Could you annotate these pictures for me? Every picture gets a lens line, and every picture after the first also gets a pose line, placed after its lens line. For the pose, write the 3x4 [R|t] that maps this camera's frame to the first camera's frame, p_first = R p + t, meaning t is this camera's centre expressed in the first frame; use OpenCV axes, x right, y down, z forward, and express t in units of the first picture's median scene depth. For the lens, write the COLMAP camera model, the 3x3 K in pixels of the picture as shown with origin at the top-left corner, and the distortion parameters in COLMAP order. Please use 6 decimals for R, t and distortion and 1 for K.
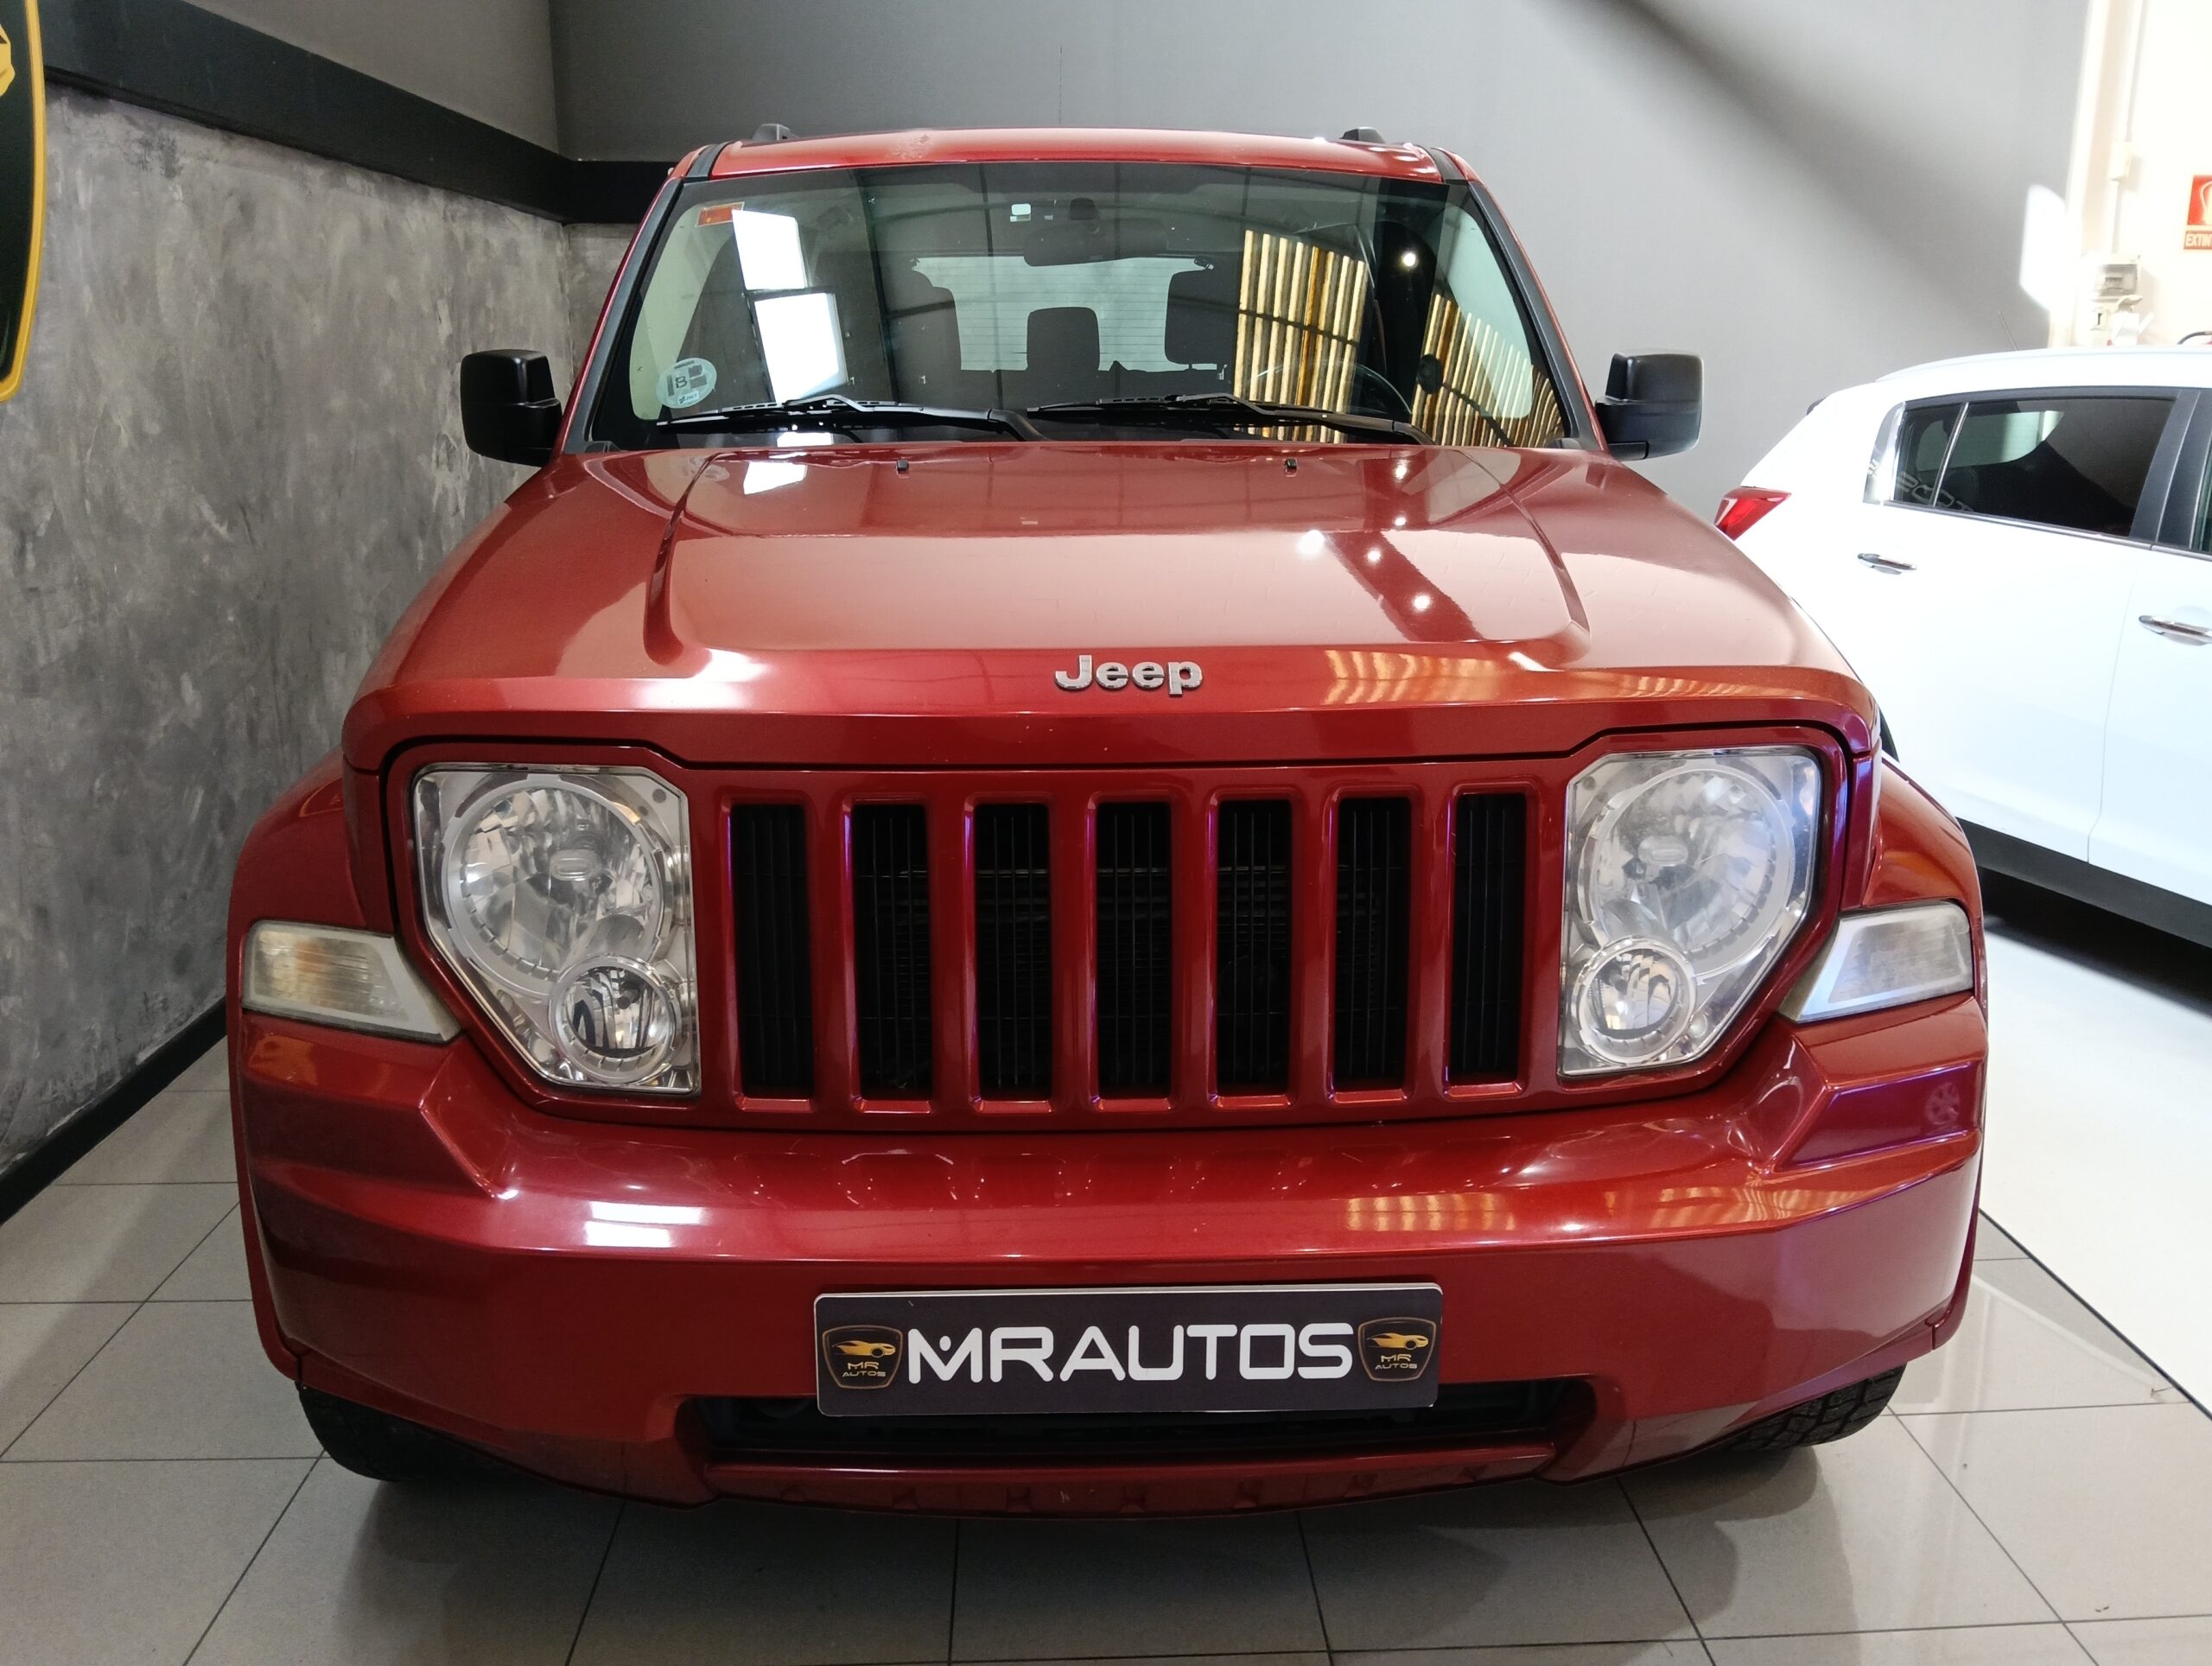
lens RADIAL K [[1777.7, 0, 1114.2], [0, 1777.7, 844.1], [0, 0, 1]] dist [0.050405, -0.103703]
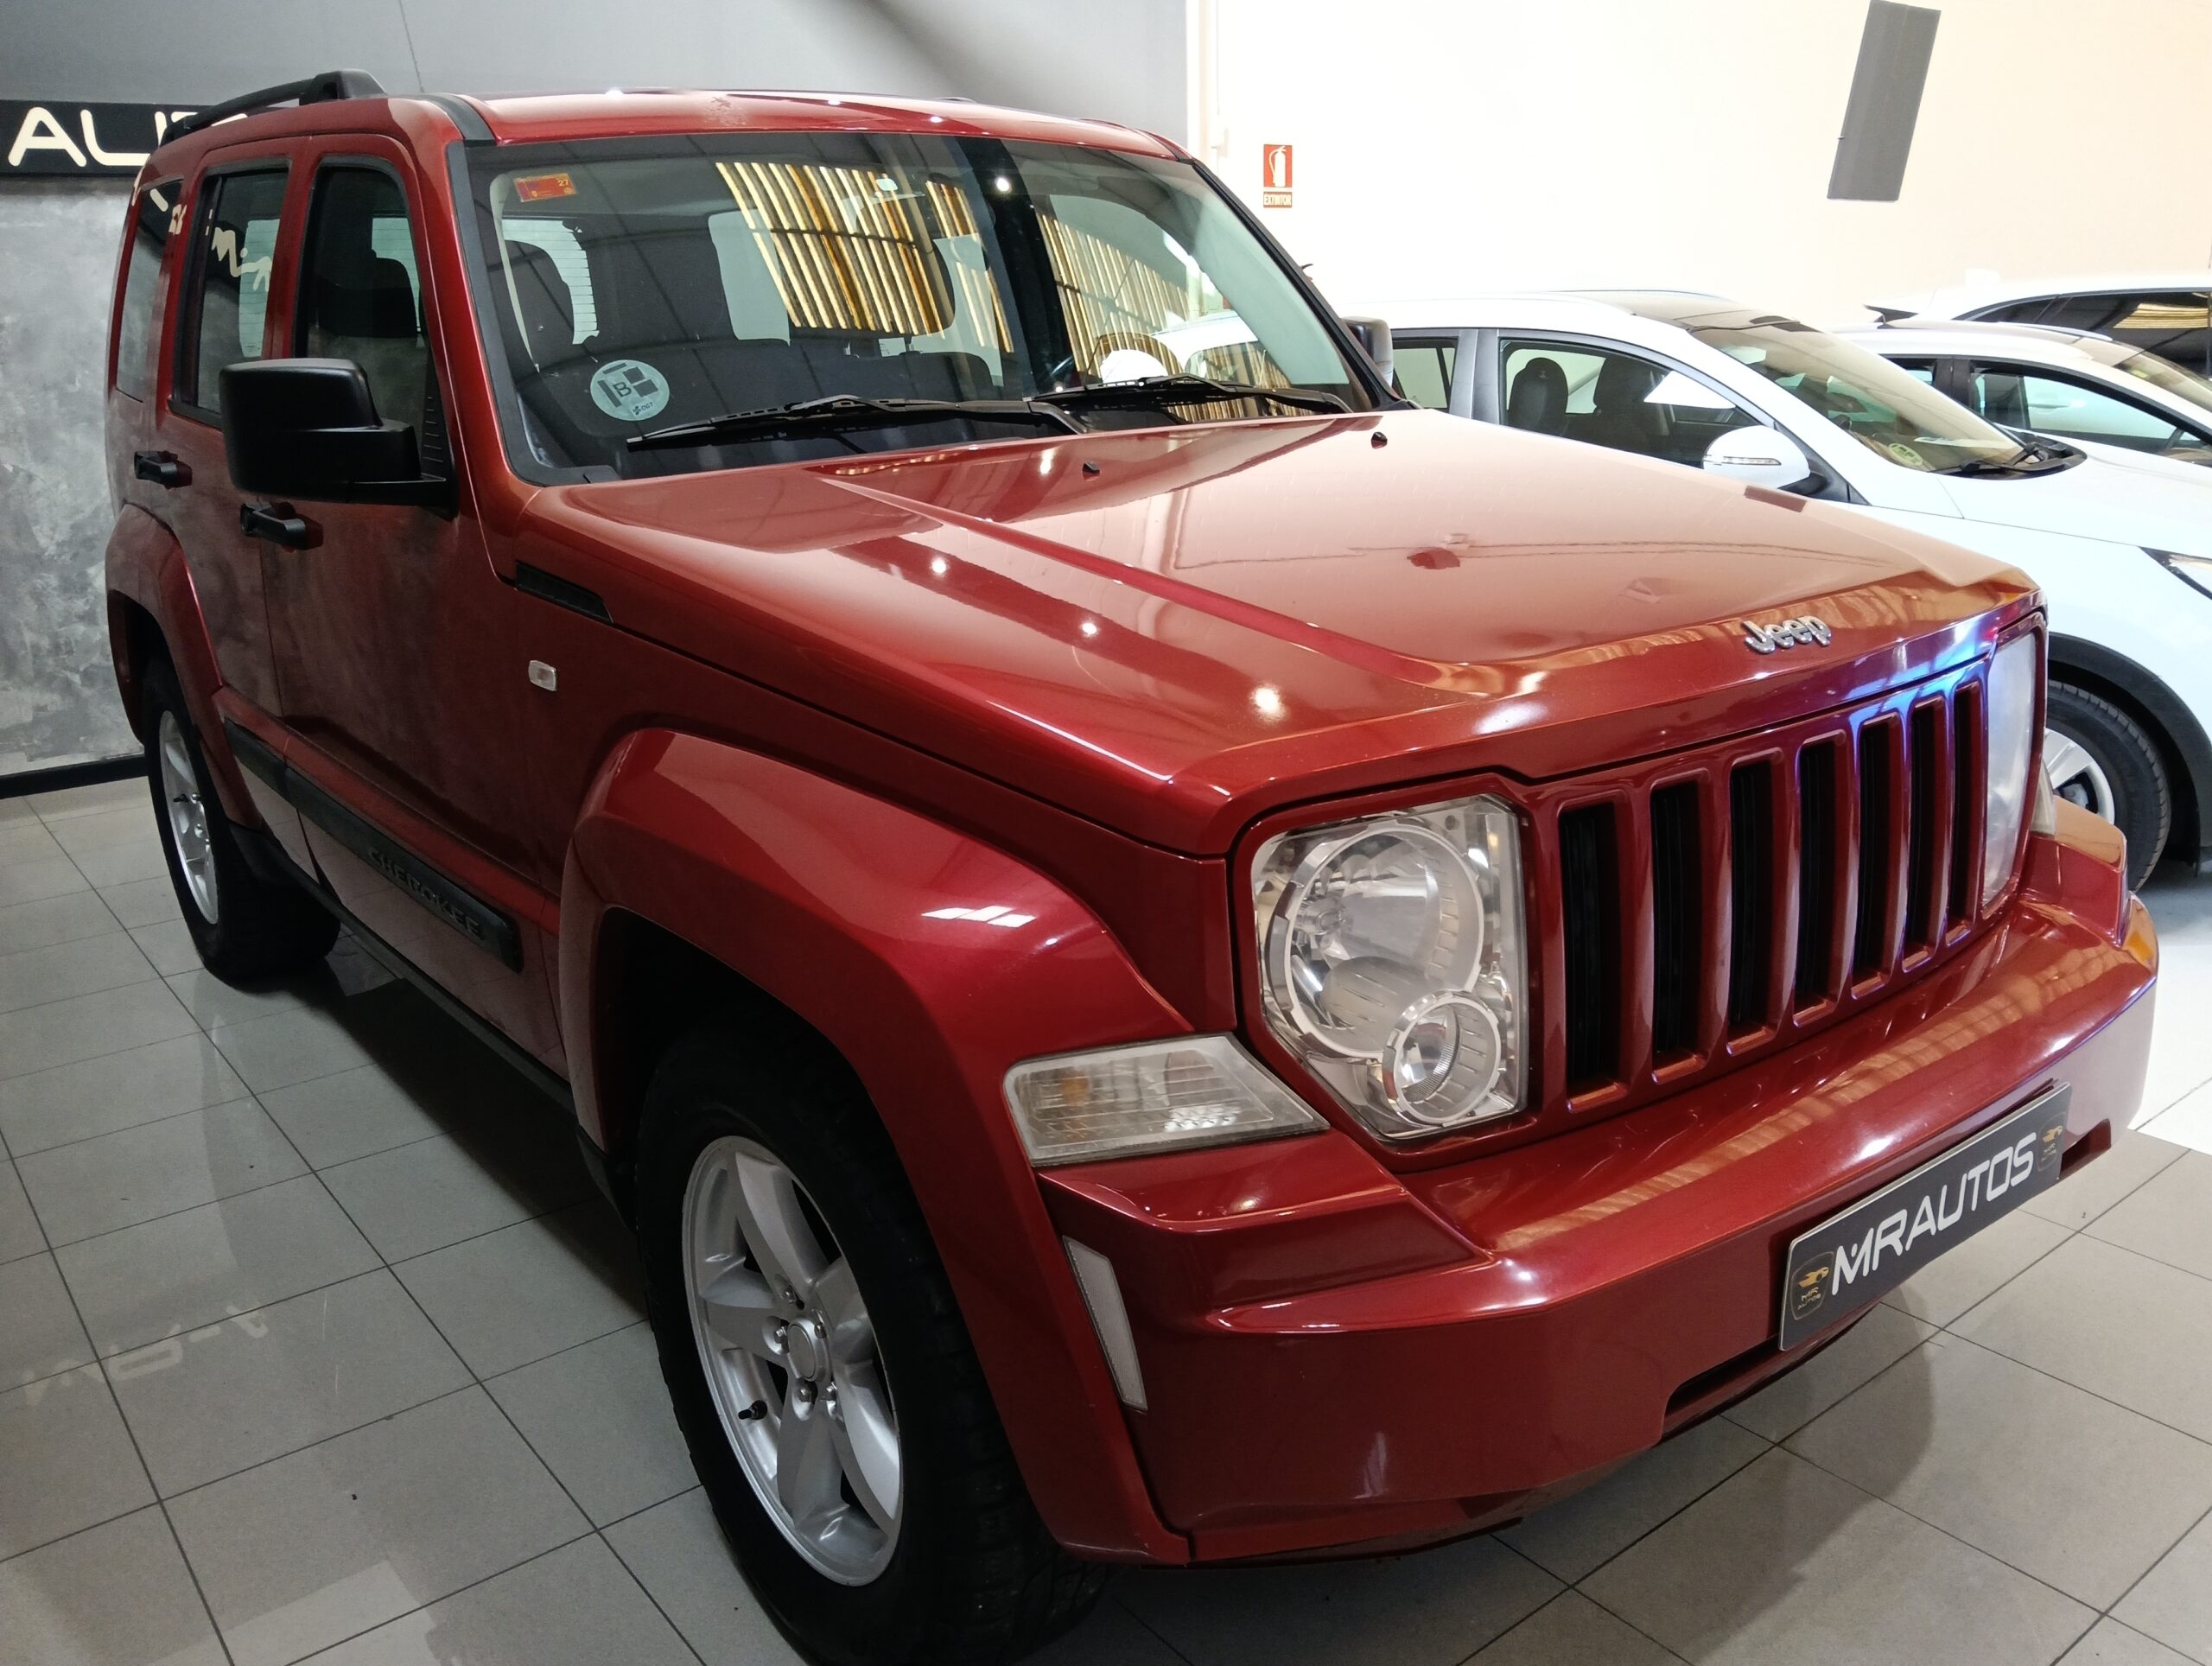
lens RADIAL K [[1777.7, 0, 1114.2], [0, 1777.7, 844.1], [0, 0, 1]] dist [0.050405, -0.103703]
pose [[0.816887, -0.191512, 0.544077, -0.917661], [0.176612, 0.981012, 0.080141, -0.122968], [-0.549094, 0.030624, 0.835199, 0.284406]]
